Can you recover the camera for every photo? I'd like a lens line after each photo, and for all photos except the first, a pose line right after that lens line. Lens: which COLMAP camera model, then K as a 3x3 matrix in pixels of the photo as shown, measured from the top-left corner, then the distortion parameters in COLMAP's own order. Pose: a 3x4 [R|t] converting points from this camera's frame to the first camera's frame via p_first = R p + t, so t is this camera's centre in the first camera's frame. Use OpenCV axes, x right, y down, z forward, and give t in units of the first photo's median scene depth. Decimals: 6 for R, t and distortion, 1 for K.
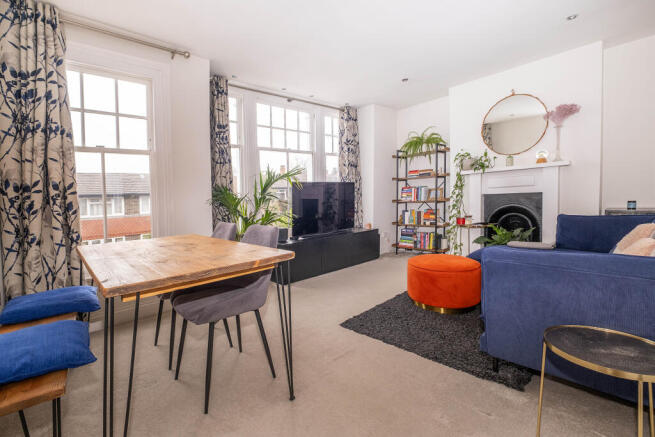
lens RADIAL K [[302.0, 0, 328.1], [0, 302.0, 227.9], [0, 0, 1]] dist [-0.001074, -0.000271]
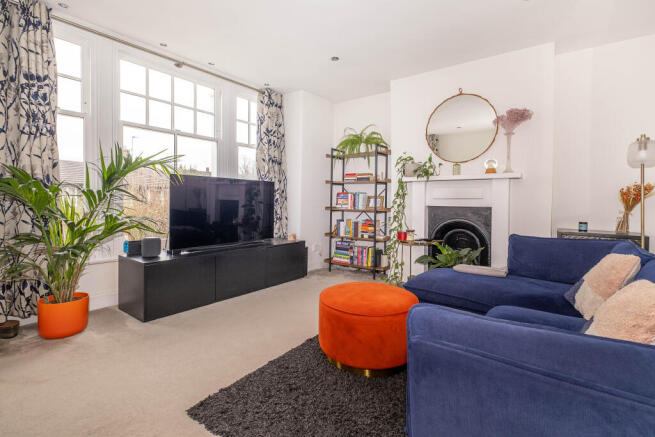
lens RADIAL K [[288.8, 0, 327.1], [0, 288.8, 205.1], [0, 0, 1]] dist [0.000500, 0.000118]
pose [[0.991357, 0.055923, 0.118679, 0.139807], [-0.044975, 0.994650, -0.093000, -0.025424], [-0.123245, 0.086859, 0.988568, 0.233309]]
